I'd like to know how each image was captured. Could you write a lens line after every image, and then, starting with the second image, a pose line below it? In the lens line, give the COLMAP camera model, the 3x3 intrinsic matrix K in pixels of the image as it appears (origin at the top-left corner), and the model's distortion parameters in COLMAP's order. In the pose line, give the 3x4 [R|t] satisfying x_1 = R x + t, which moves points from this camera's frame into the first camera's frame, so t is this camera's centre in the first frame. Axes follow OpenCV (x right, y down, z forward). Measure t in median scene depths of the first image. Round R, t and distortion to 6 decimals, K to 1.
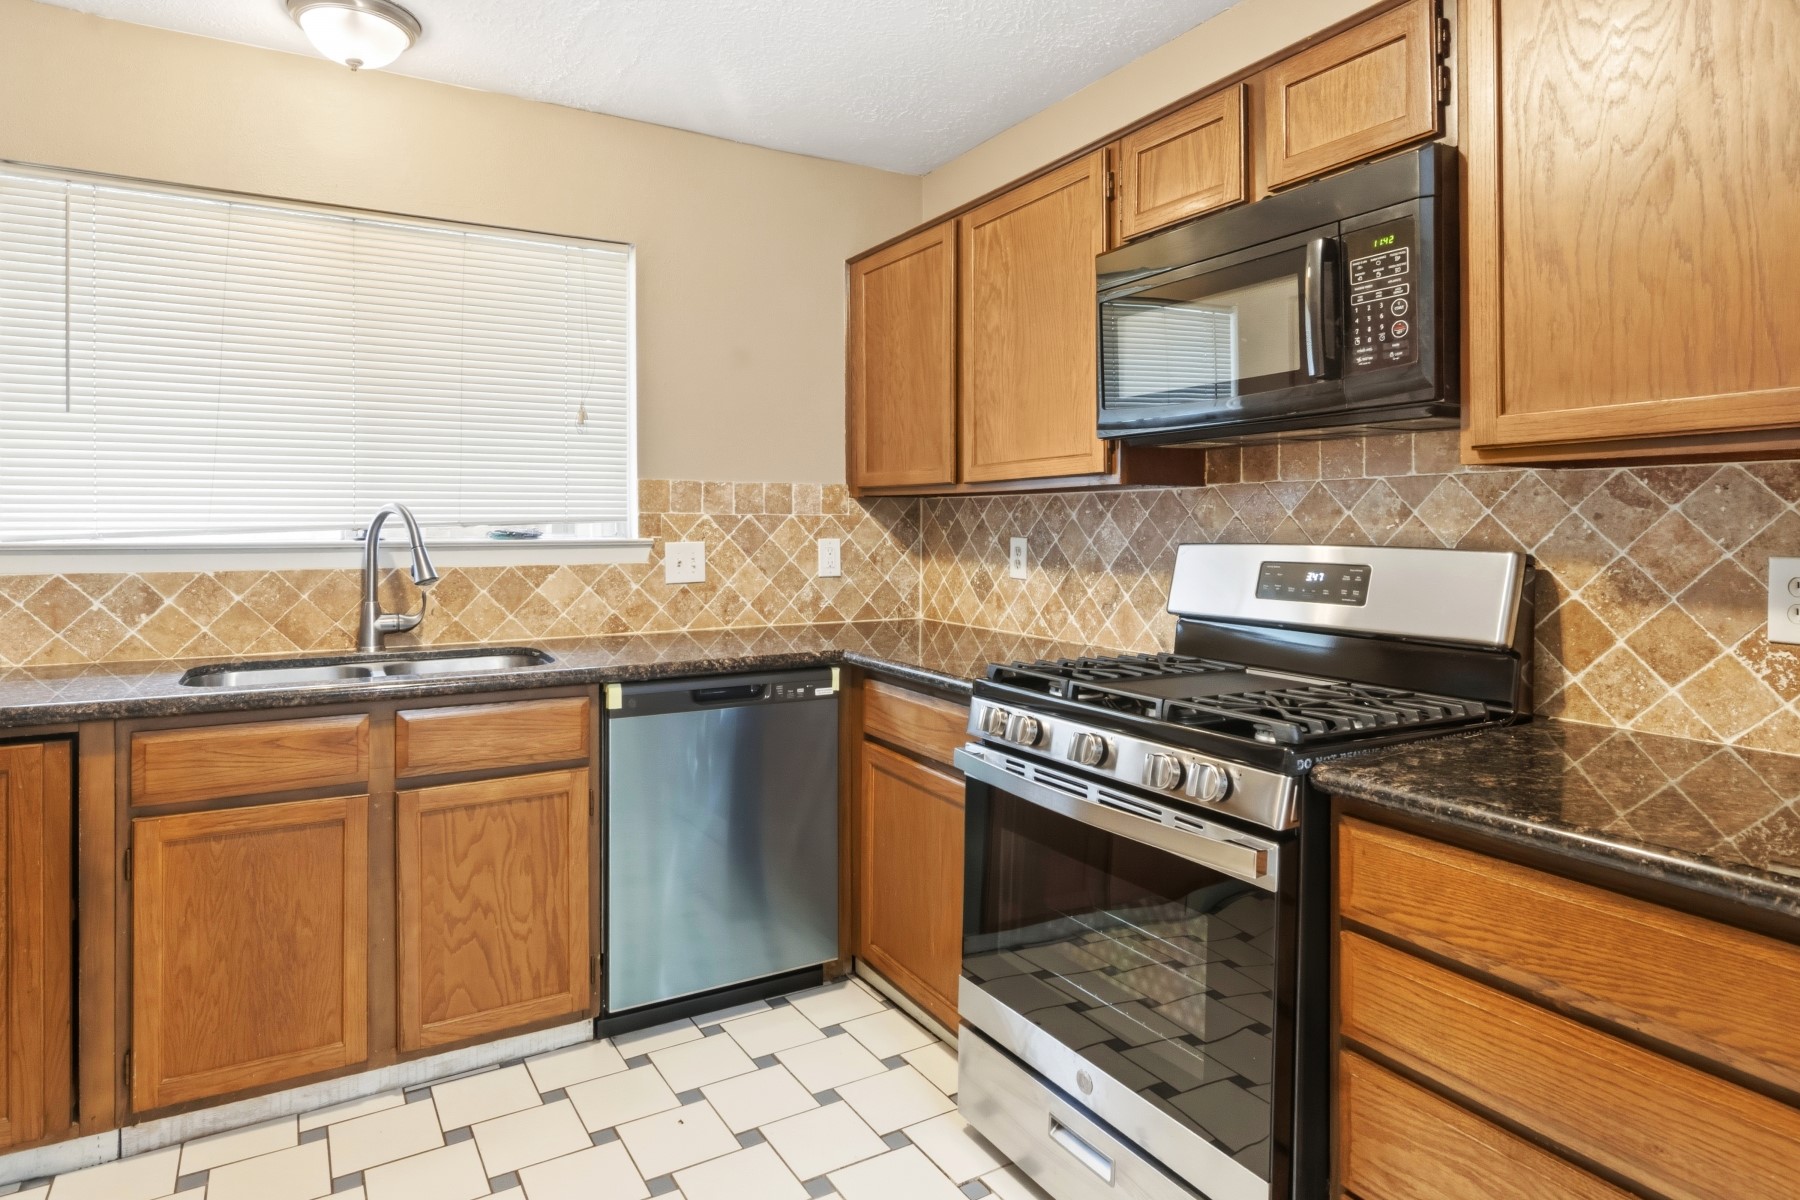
lens RADIAL K [[1049.1, 0, 861.8], [0, 1049.1, 516.8], [0, 0, 1]] dist [-0.006316, -0.002655]
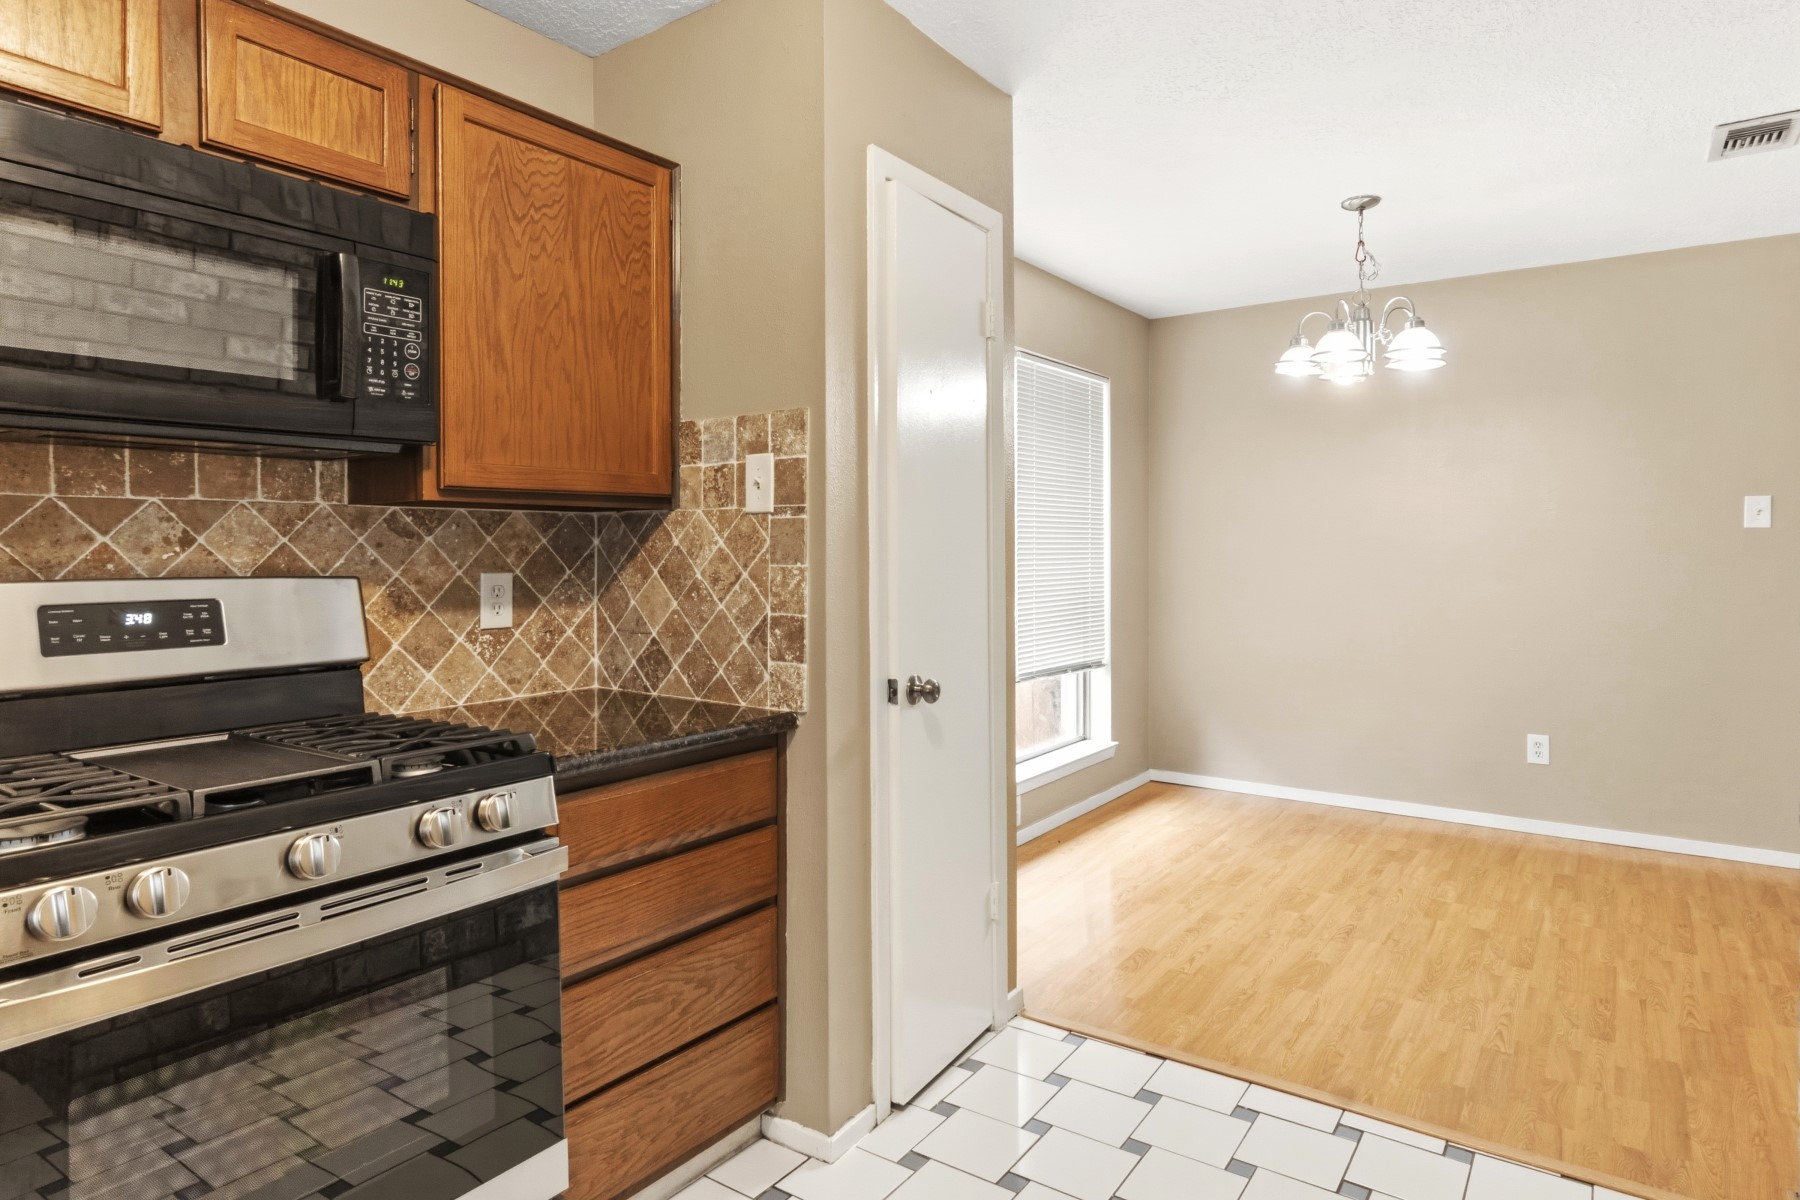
lens RADIAL K [[1049.1, 0, 924.0], [0, 1049.1, 543.8], [0, 0, 1]] dist [-0.006316, -0.002655]
pose [[-0.469356, 0.004802, 0.882996, -0.513832], [-0.001923, 0.999977, -0.006461, 0.003517], [-0.883007, -0.004730, -0.469336, 0.775910]]
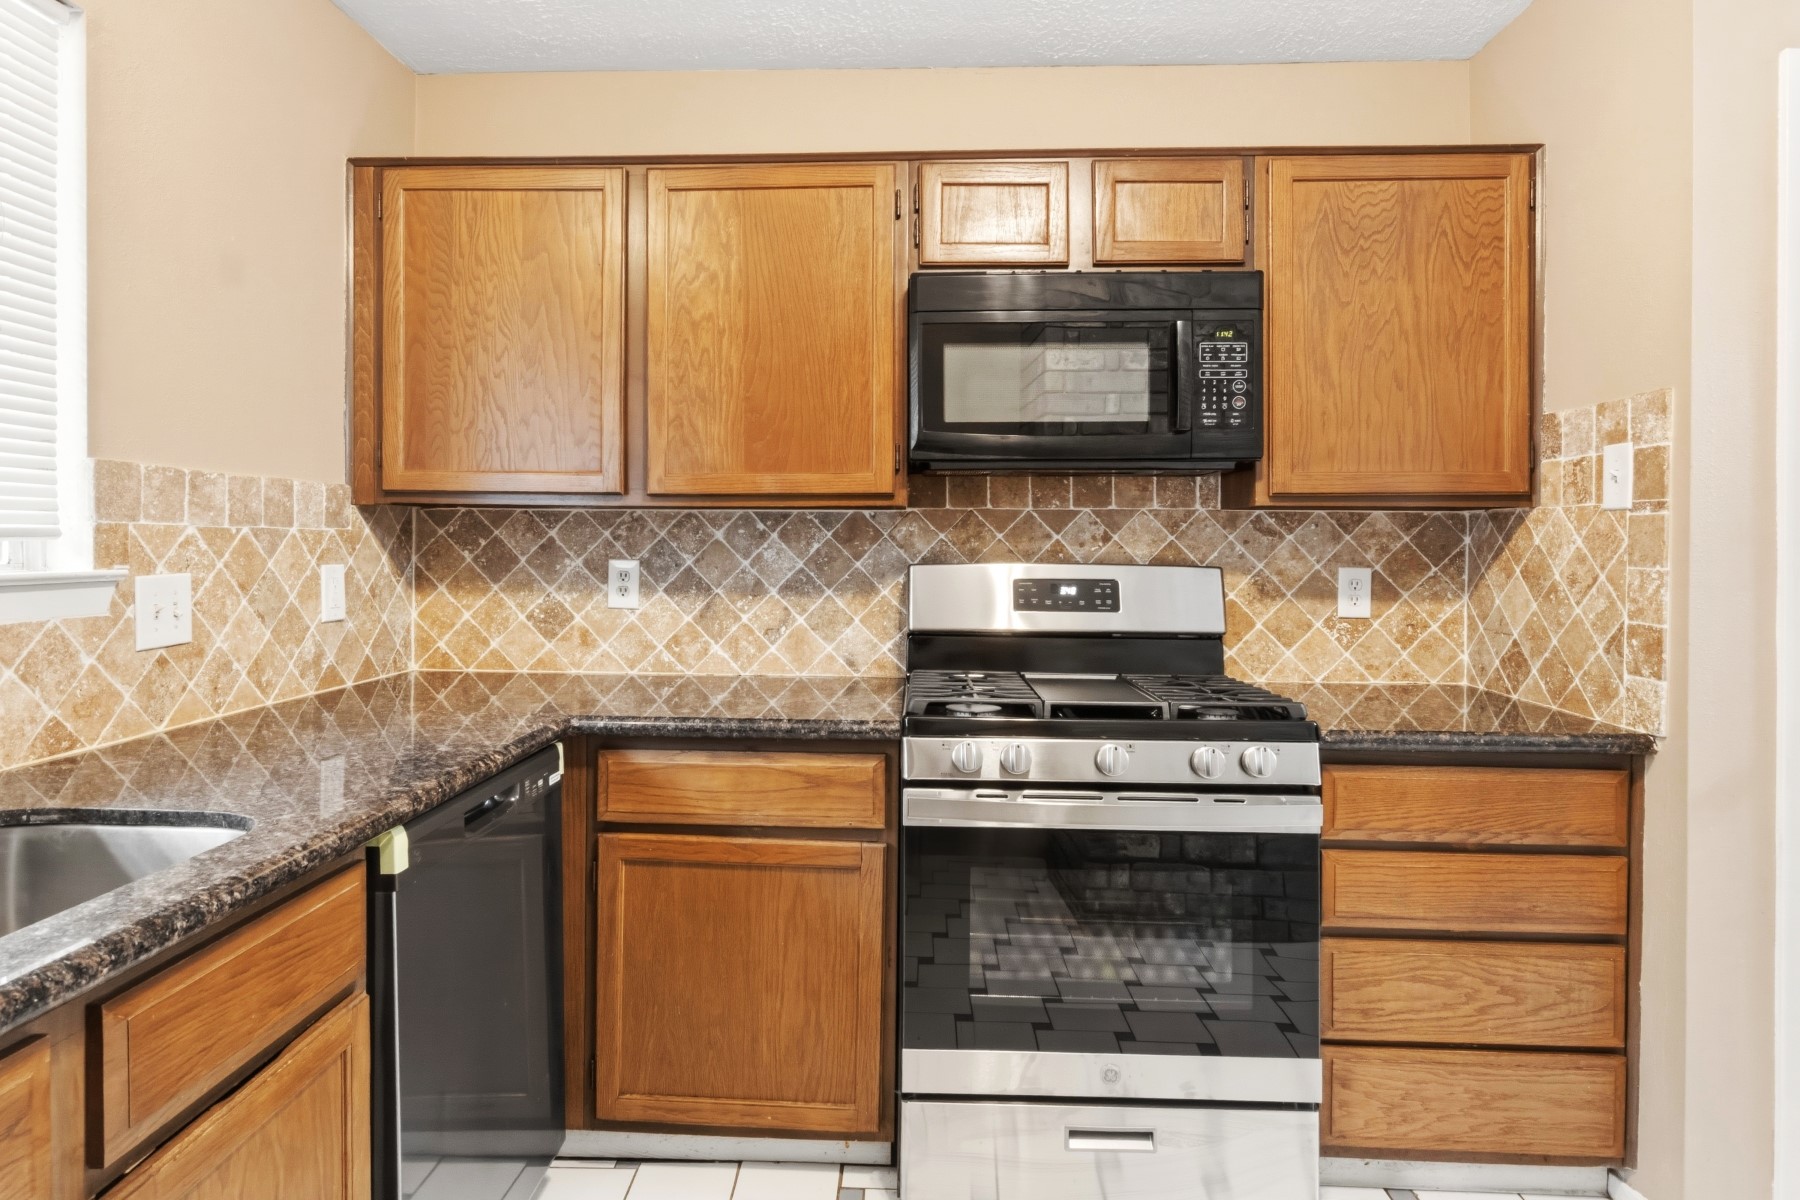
lens RADIAL K [[1049.1, 0, 868.4], [0, 1049.1, 539.3], [0, 0, 1]] dist [-0.006316, -0.002655]
pose [[0.500407, 0.004684, 0.865777, -0.661580], [-0.011409, 0.999934, 0.001184, -0.000053], [-0.865715, -0.010470, 0.500428, 0.549977]]
